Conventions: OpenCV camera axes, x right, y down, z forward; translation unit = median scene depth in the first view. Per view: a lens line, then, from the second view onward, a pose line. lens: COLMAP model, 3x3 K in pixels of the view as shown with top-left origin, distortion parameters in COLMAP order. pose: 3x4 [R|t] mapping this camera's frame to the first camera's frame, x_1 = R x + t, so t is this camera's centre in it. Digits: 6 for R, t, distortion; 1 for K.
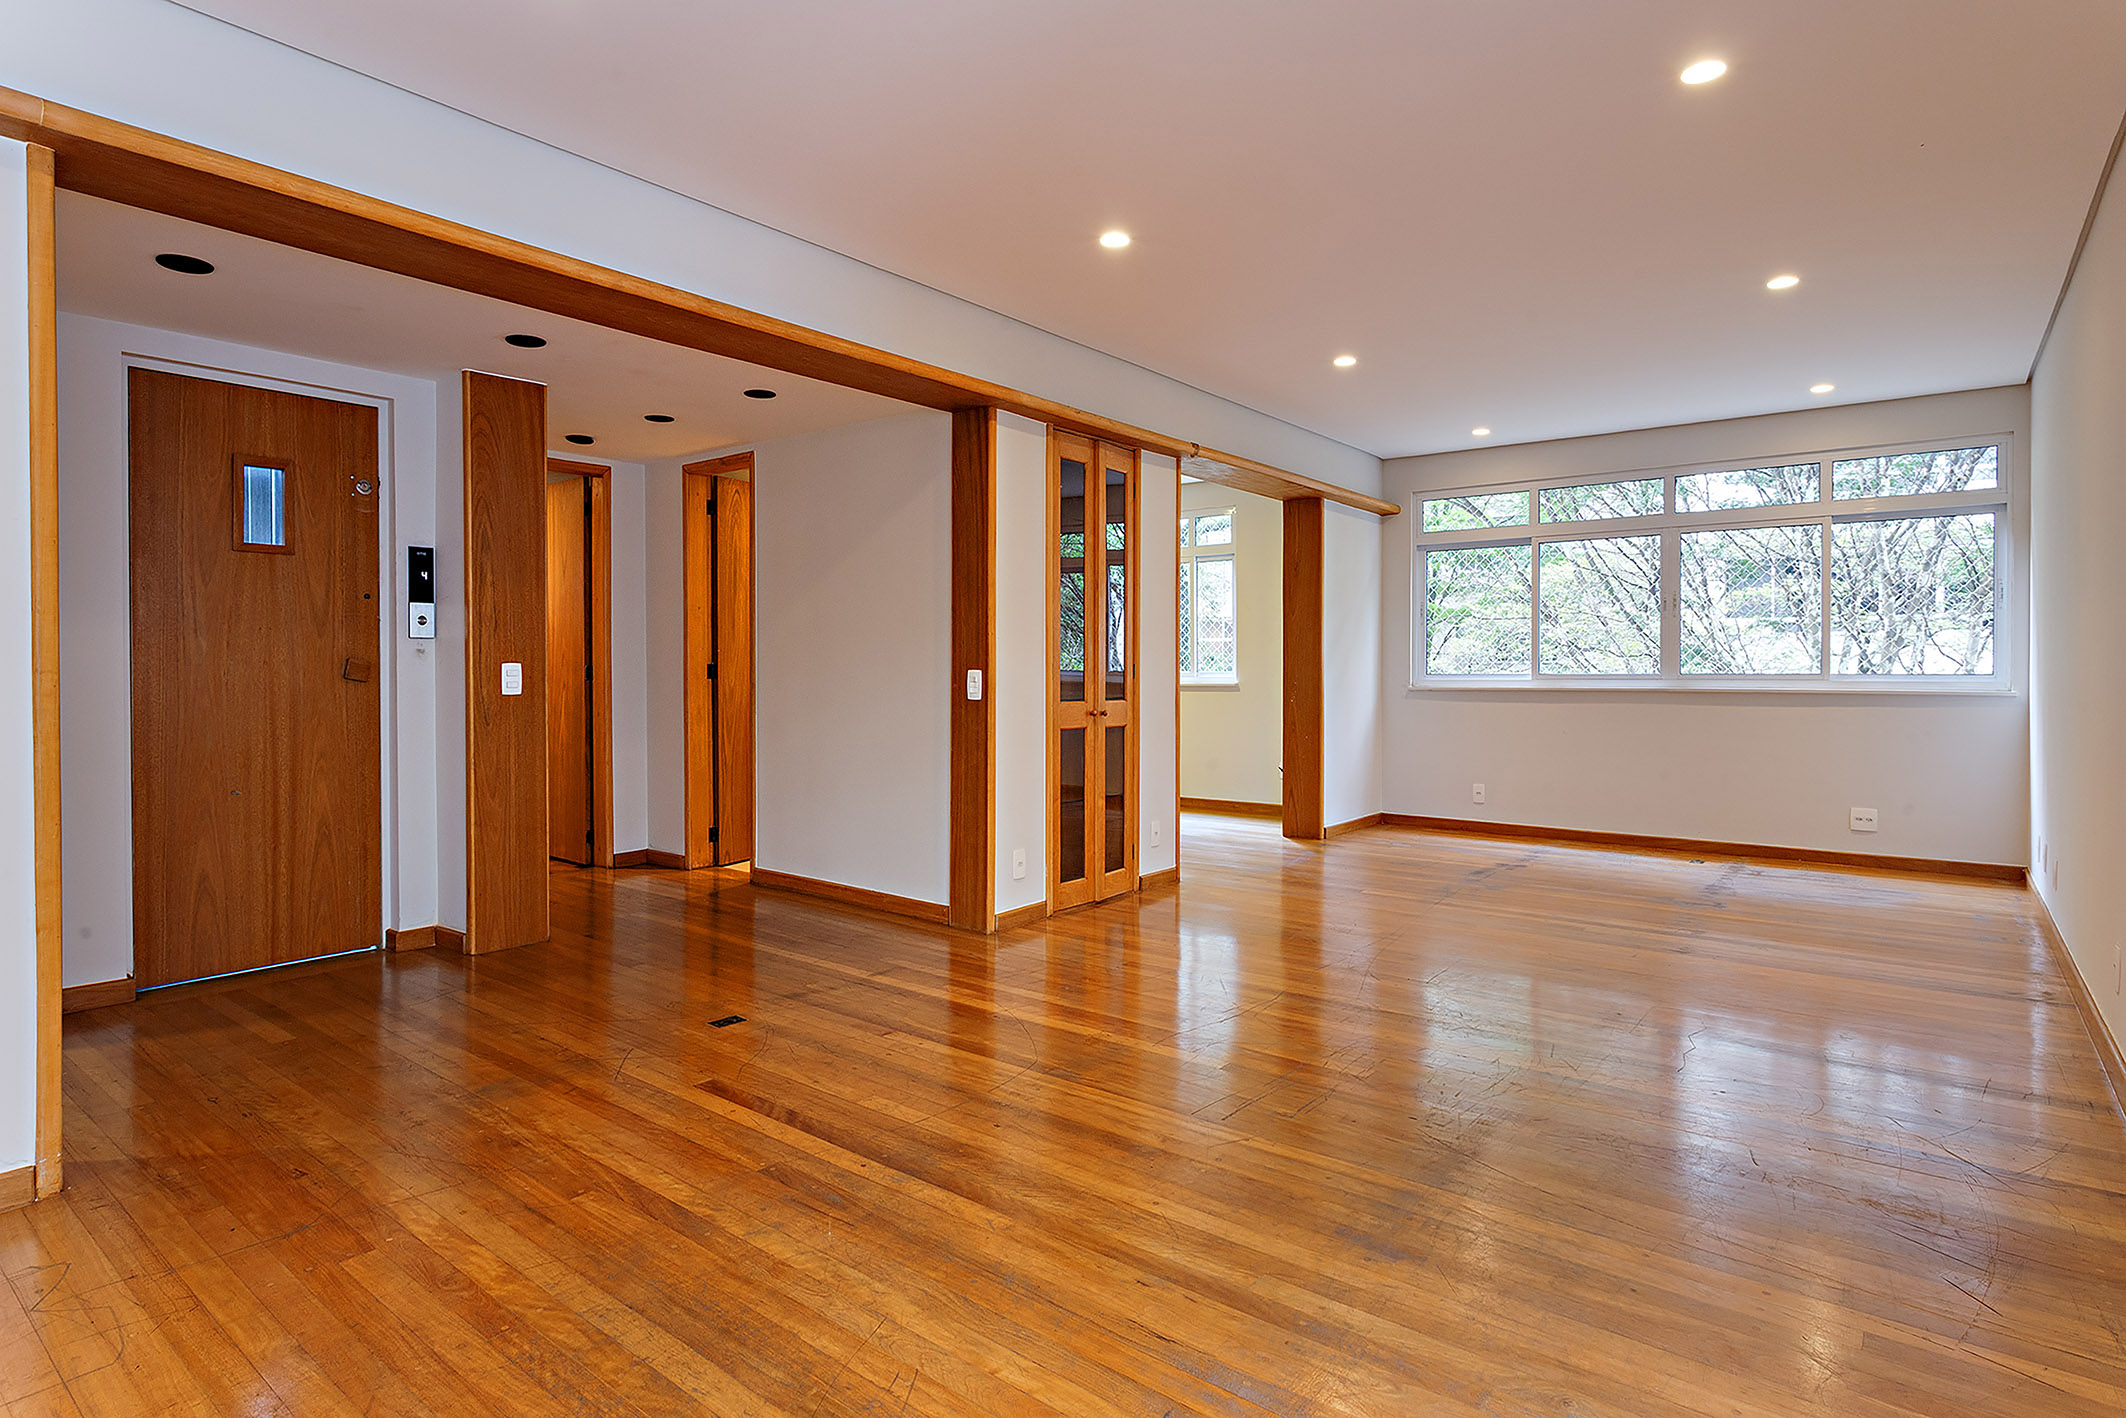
lens RADIAL K [[1081.7, 0, 1070.5], [0, 1081.7, 668.3], [0, 0, 1]] dist [-0.004388, 0.000589]
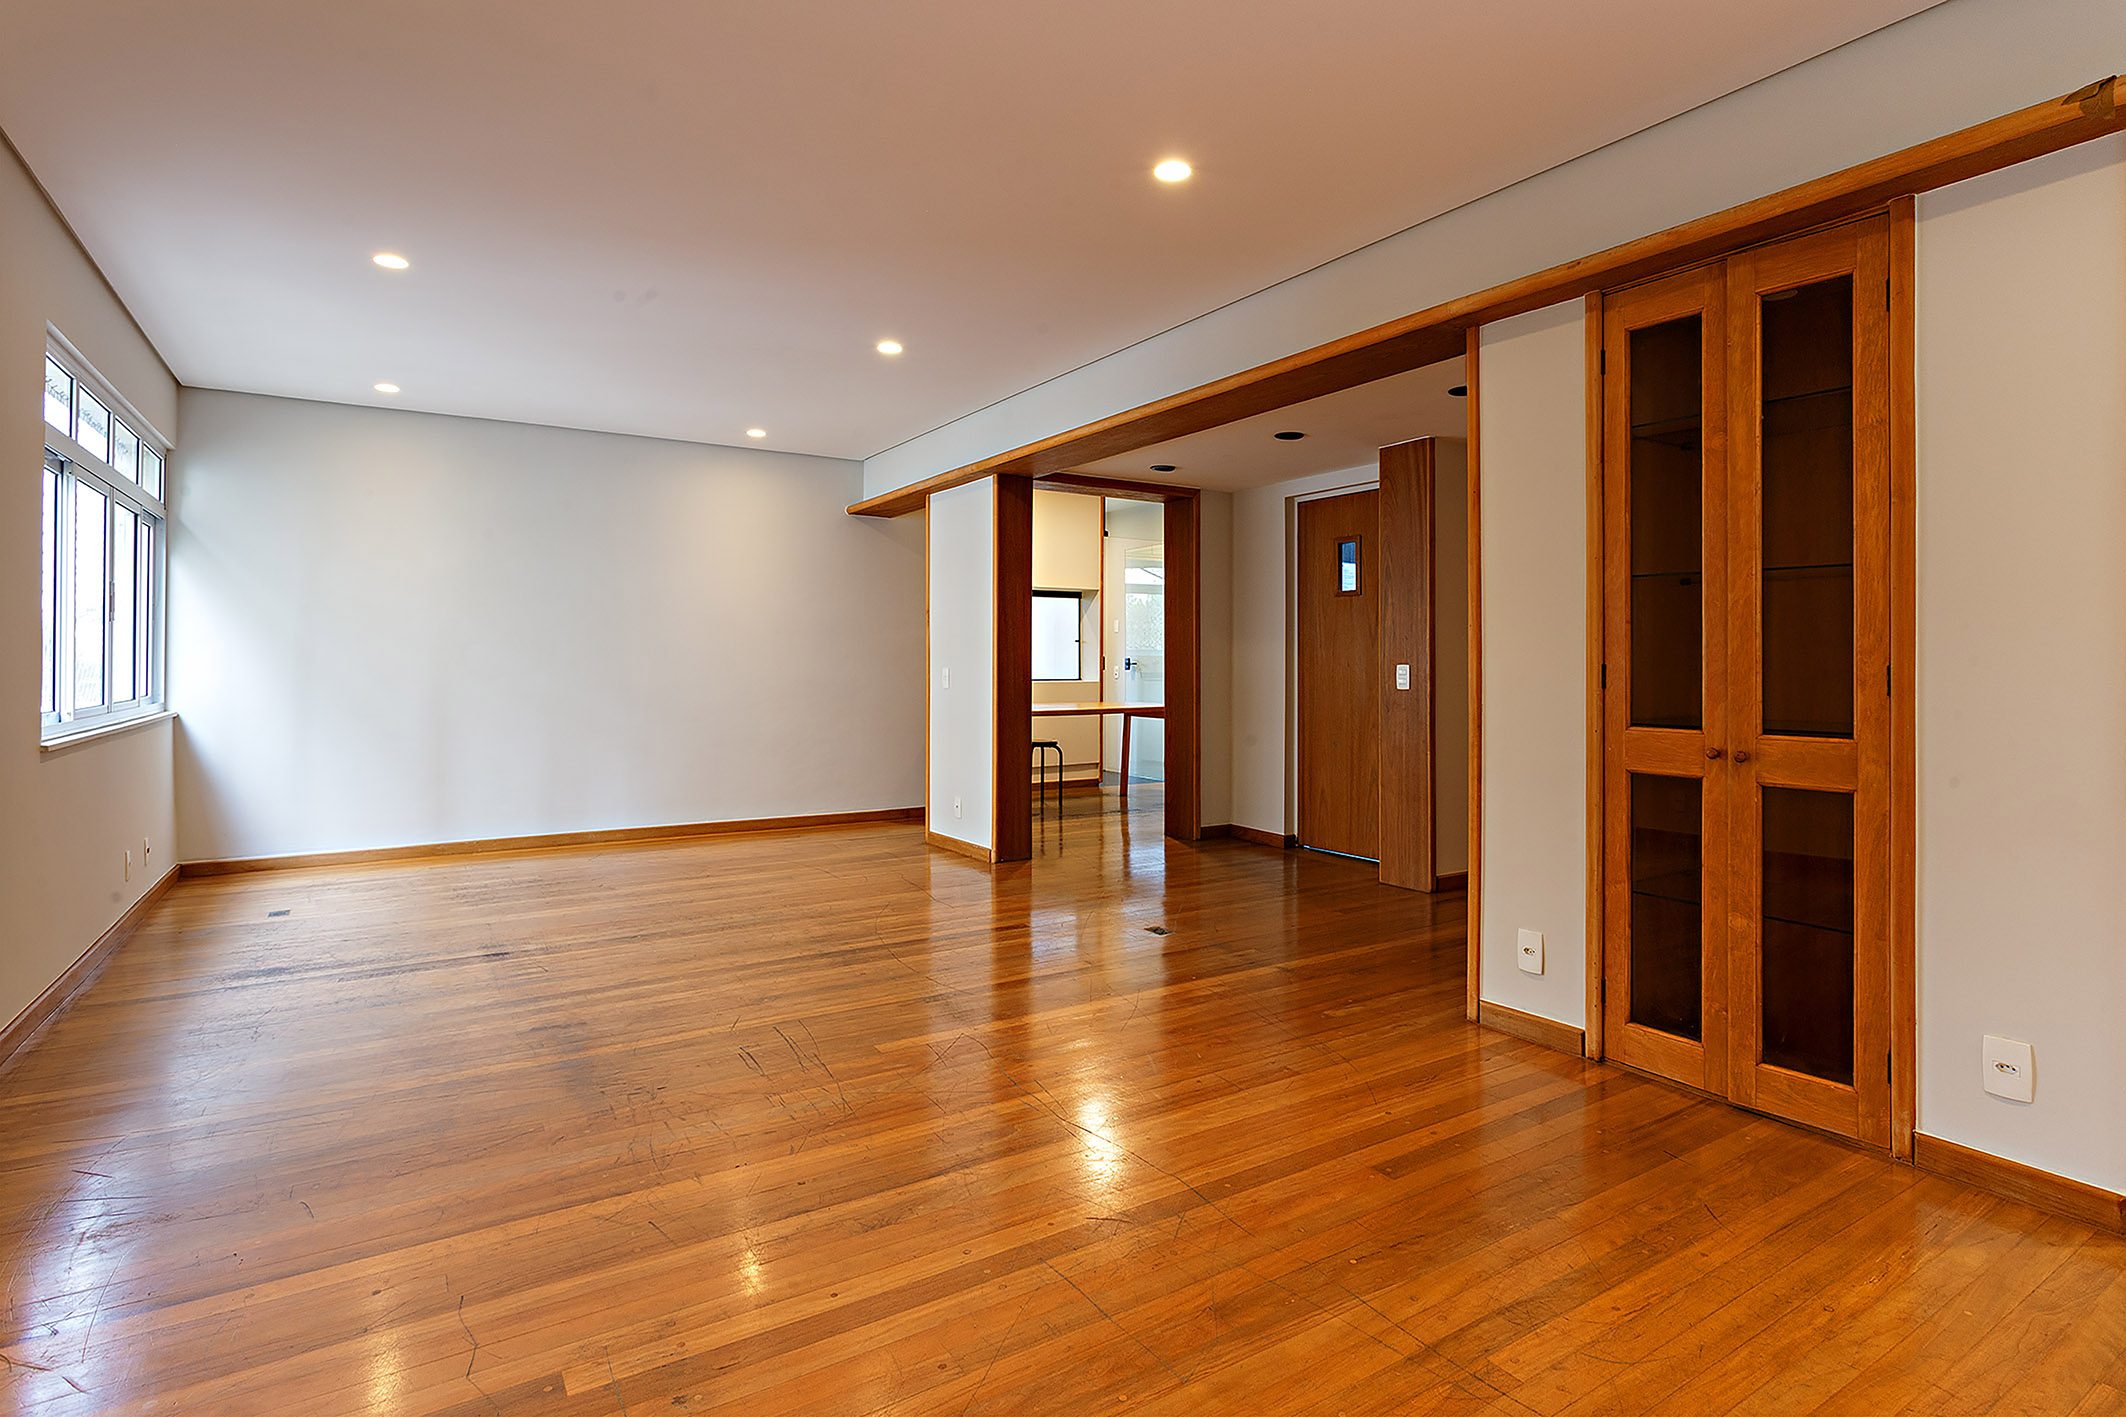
lens RADIAL K [[1081.7, 0, 1070.5], [0, 1081.7, 667.8], [0, 0, 1]] dist [-0.004388, 0.000589]
pose [[-0.330794, -0.002305, -0.943700, 0.648962], [-0.005482, 0.999985, -0.000521, -0.000737], [0.943687, 0.005001, -0.330802, 0.865018]]
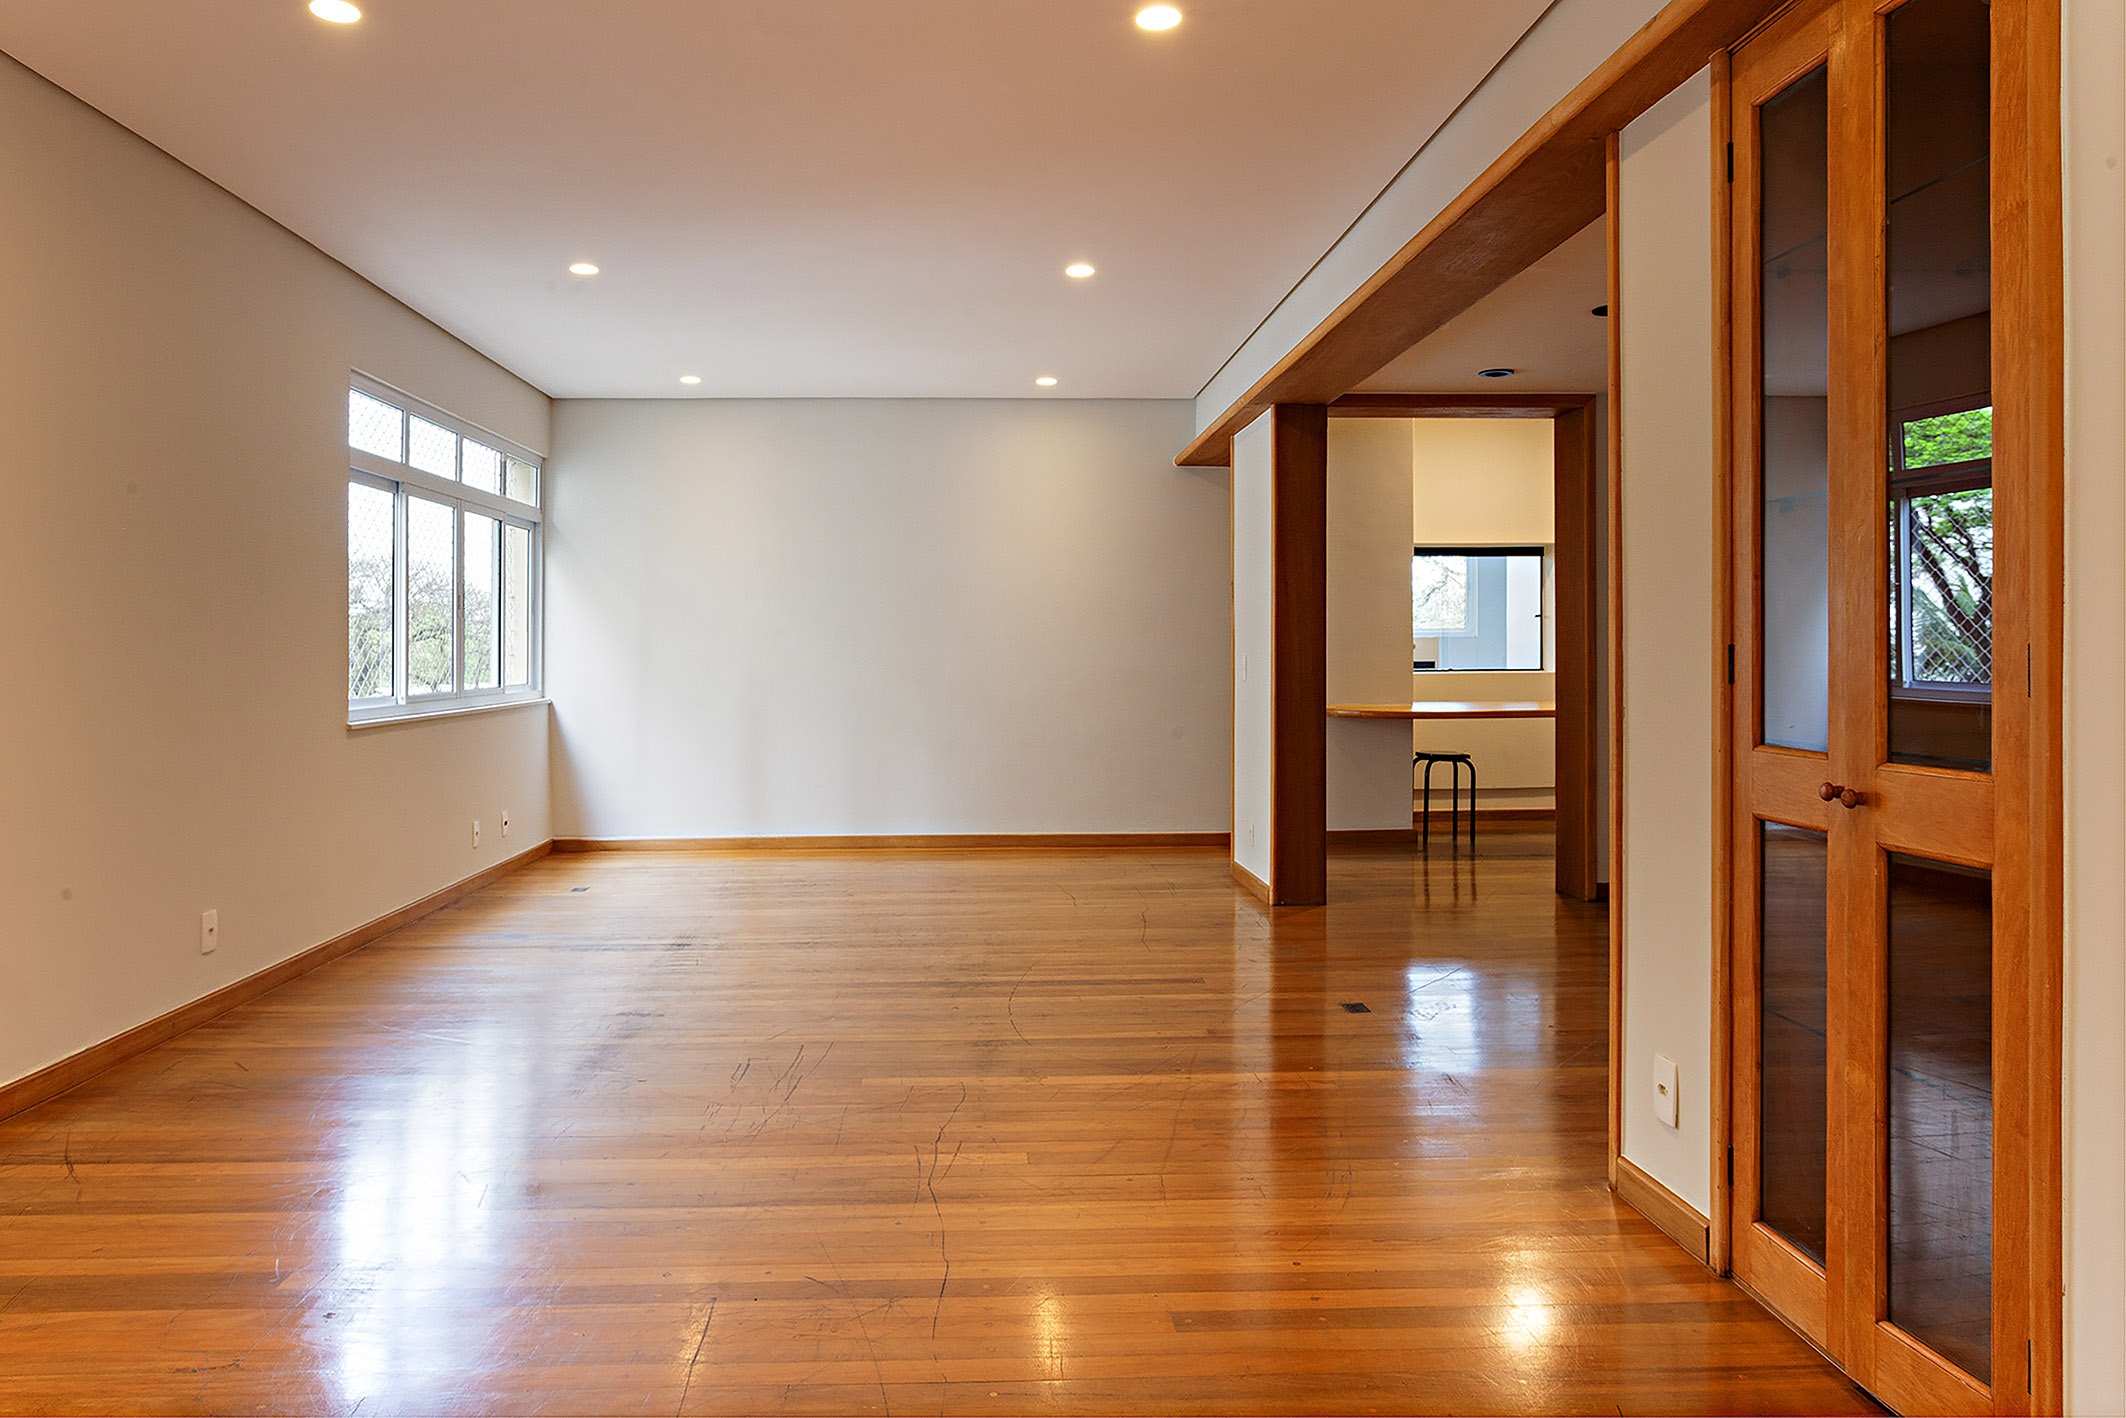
lens RADIAL K [[1393.0, 0, 976.1], [0, 1393.0, 661.4], [0, 0, 1]] dist [-0.020882, 0.022270]
pose [[-0.783127, 0.003026, -0.621854, 0.490017], [-0.000239, 0.999987, 0.005167, -0.001245], [0.621862, 0.004195, -0.783116, 1.161941]]
